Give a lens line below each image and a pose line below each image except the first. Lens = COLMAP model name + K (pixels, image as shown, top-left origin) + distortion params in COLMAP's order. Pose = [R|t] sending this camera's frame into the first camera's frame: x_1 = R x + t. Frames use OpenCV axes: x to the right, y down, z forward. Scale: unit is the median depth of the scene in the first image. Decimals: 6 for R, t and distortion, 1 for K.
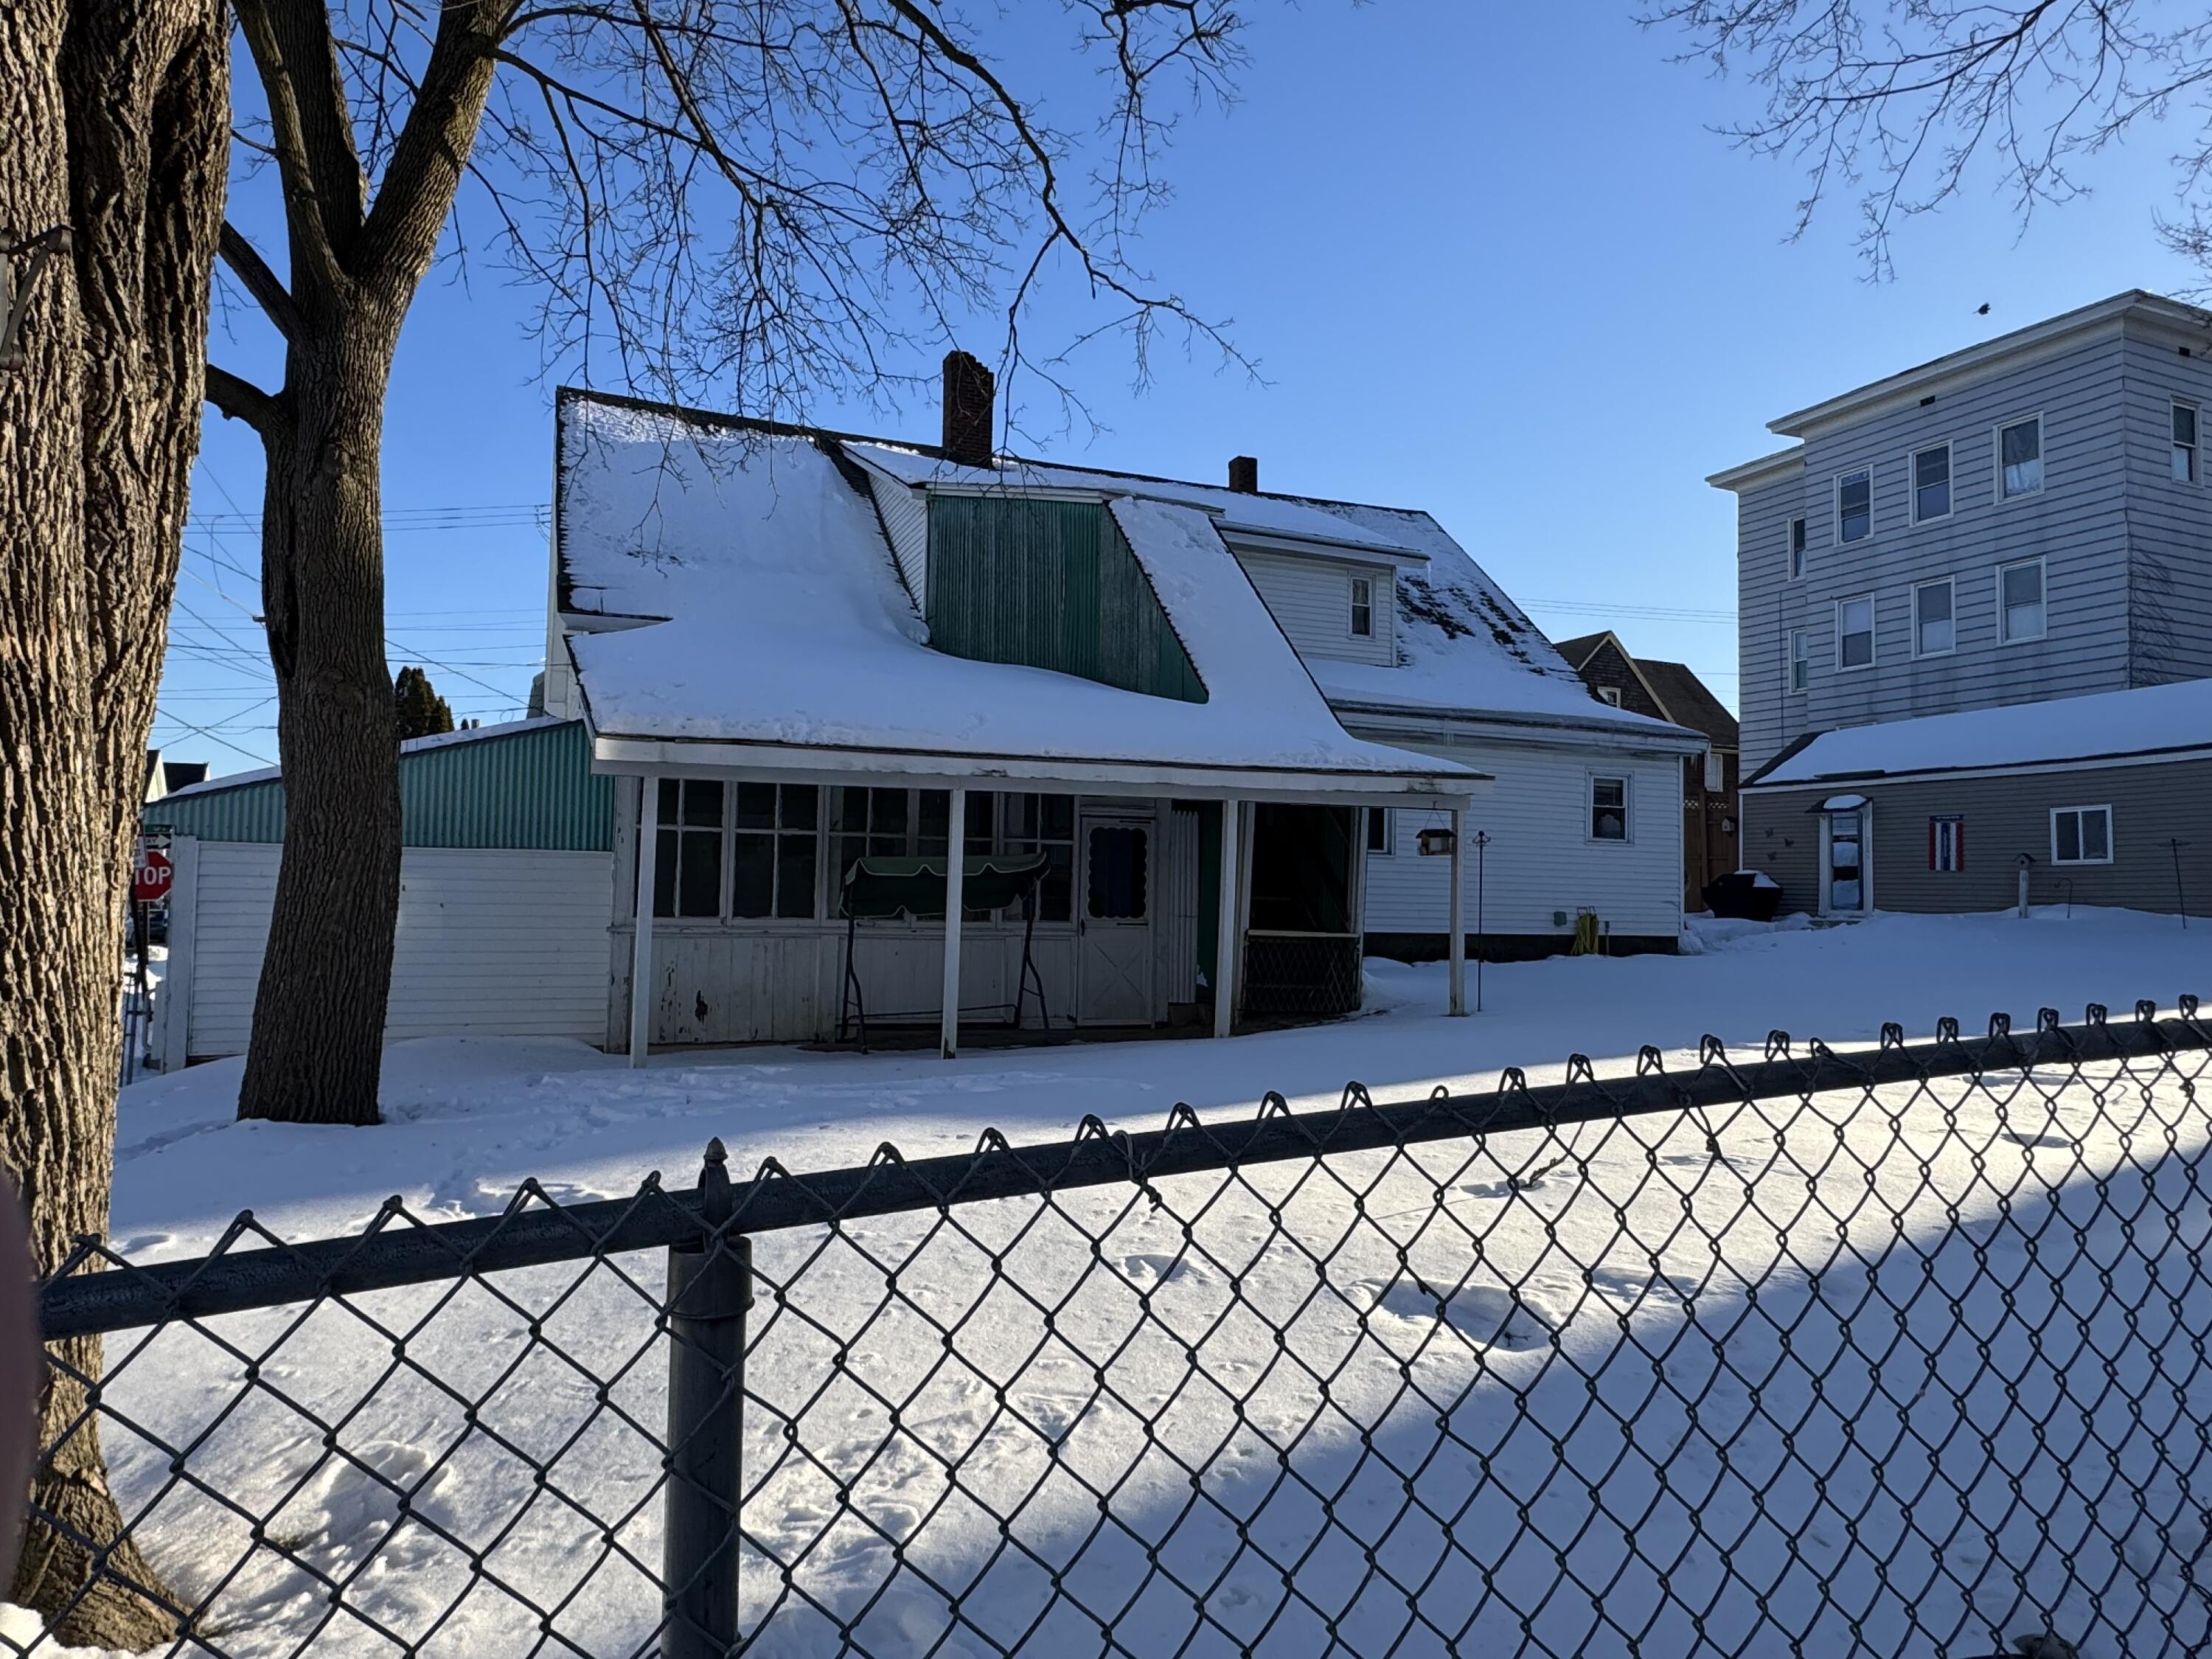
lens RADIAL K [[1397.0, 0, 1081.0], [0, 1397.0, 795.7], [0, 0, 1]] dist [0.007523, -0.010987]
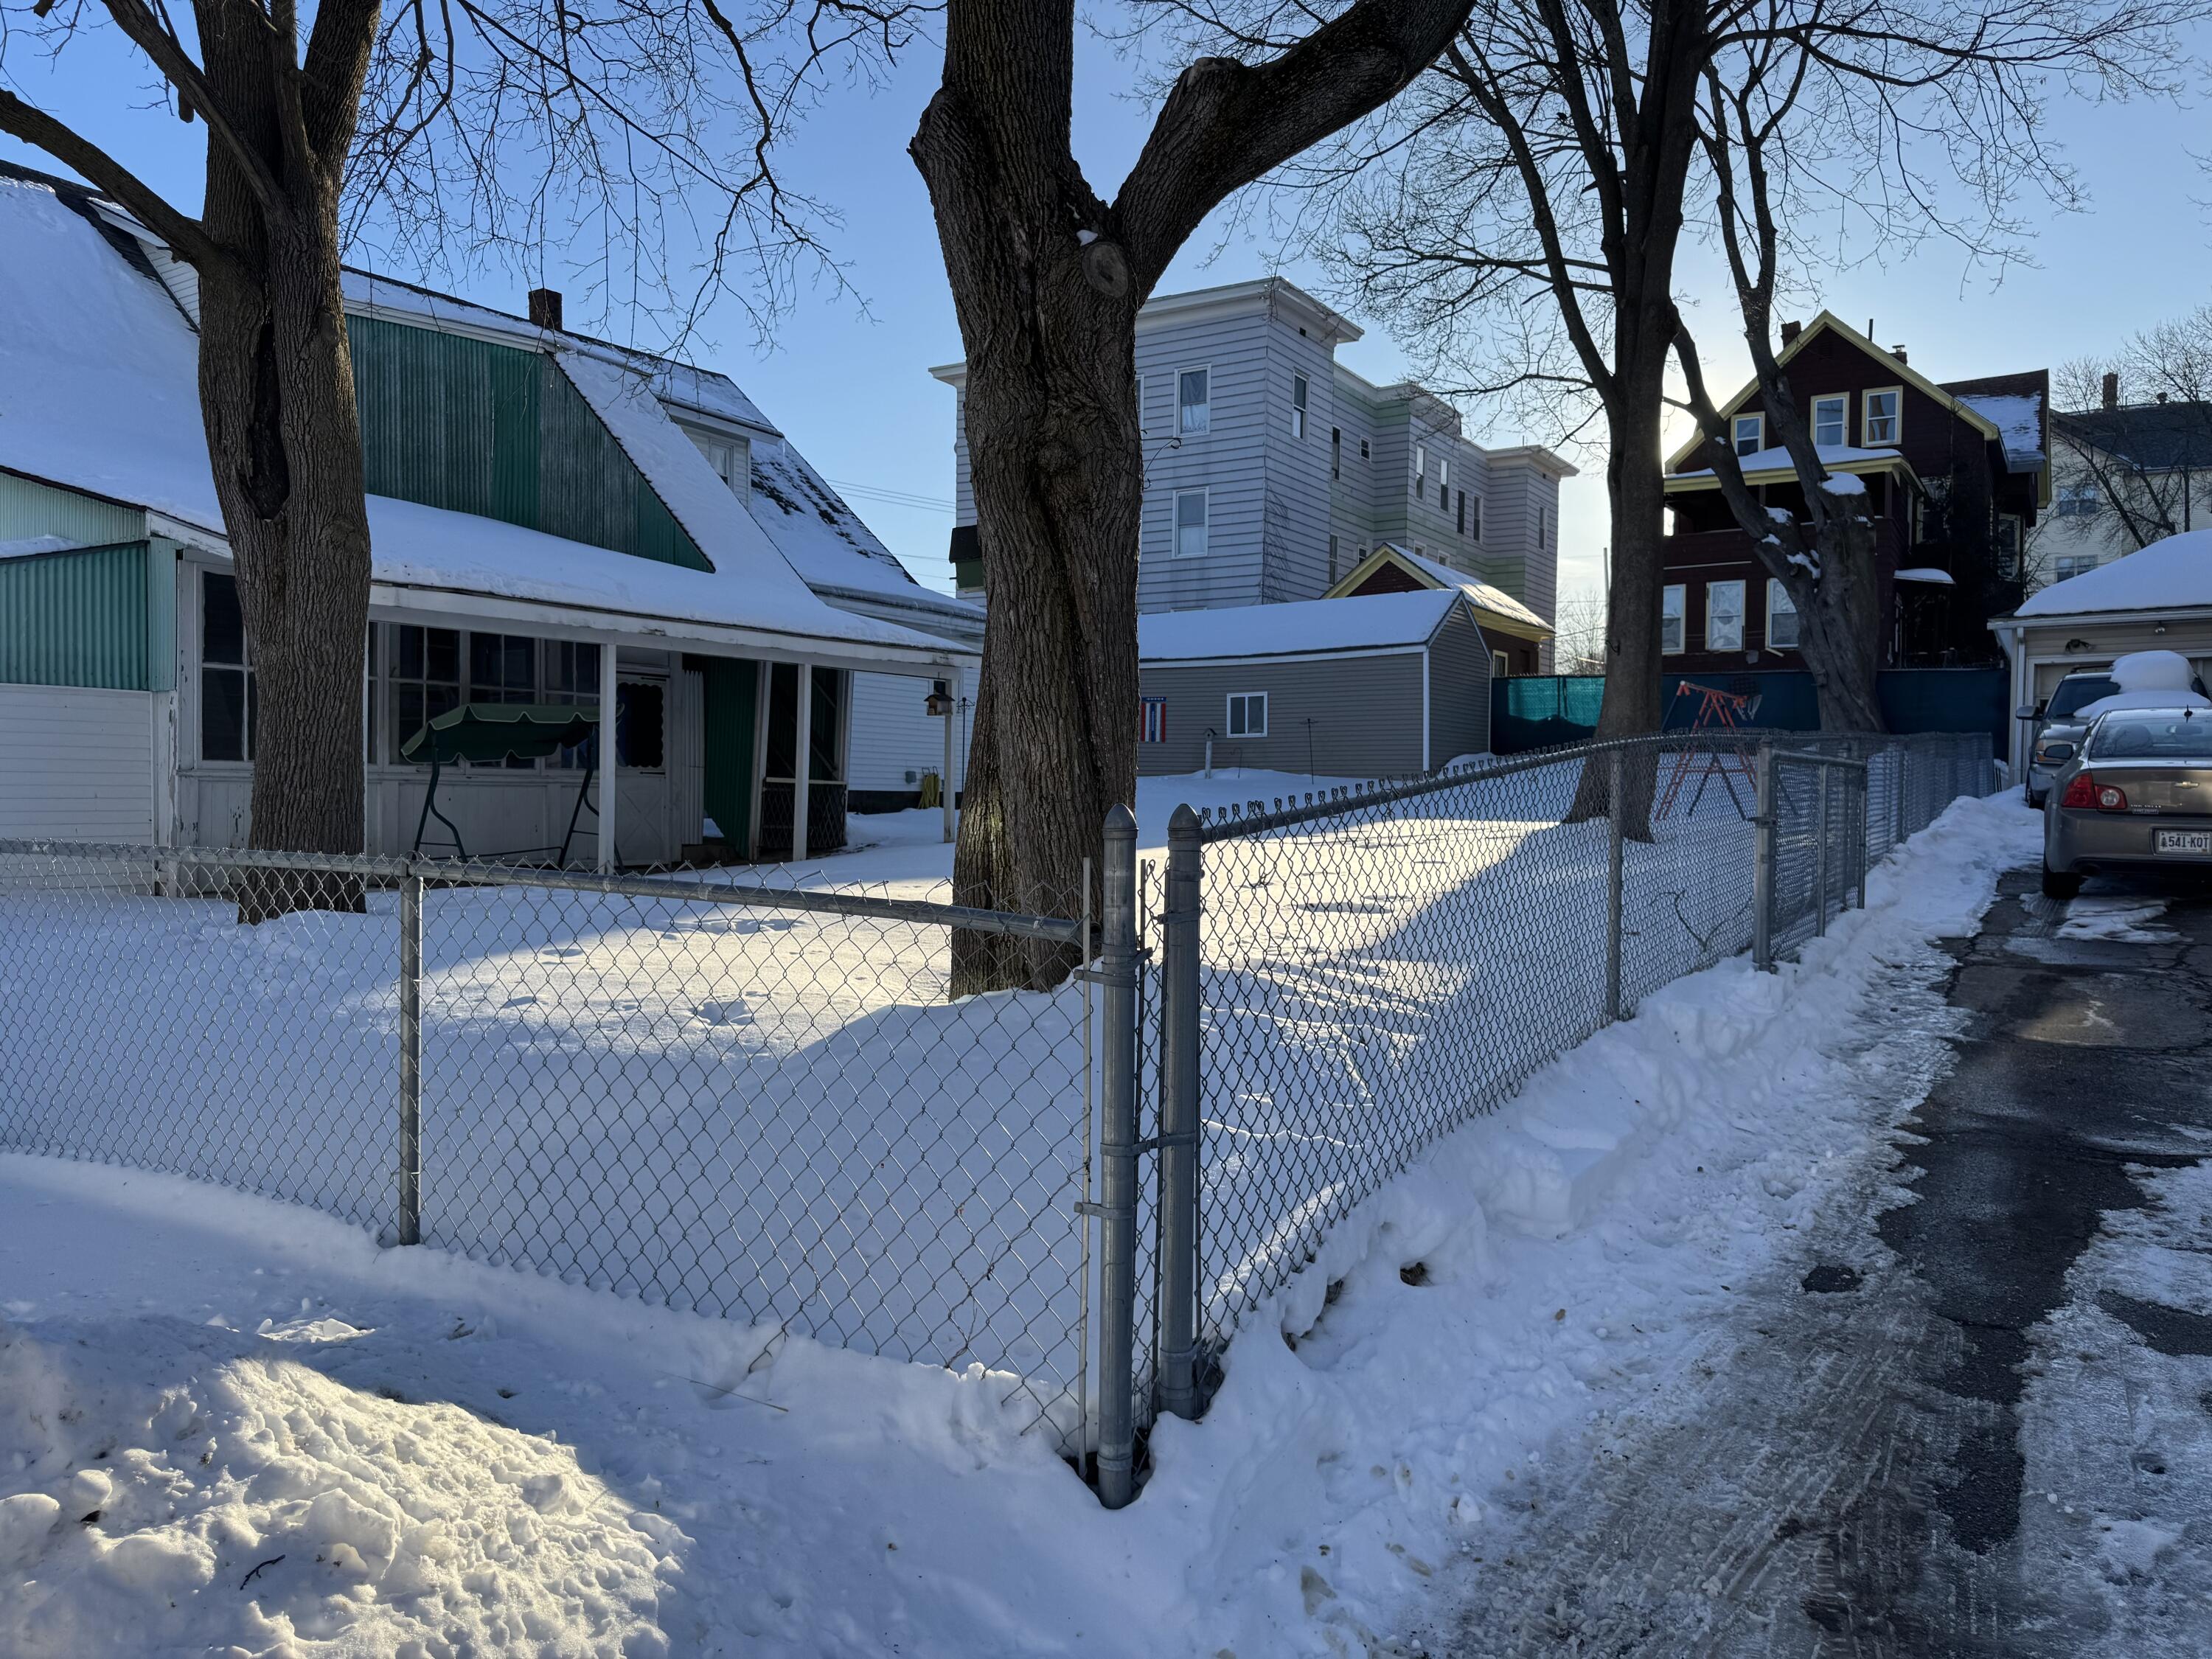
lens RADIAL K [[1548.8, 0, 1107.2], [0, 1548.8, 832.3], [0, 0, 1]] dist [0.008079, -0.009734]
pose [[0.822916, -0.020325, 0.567800, -0.200582], [-0.041063, 0.994619, 0.095116, 0.004511], [-0.566678, -0.101588, 0.817653, -0.110731]]
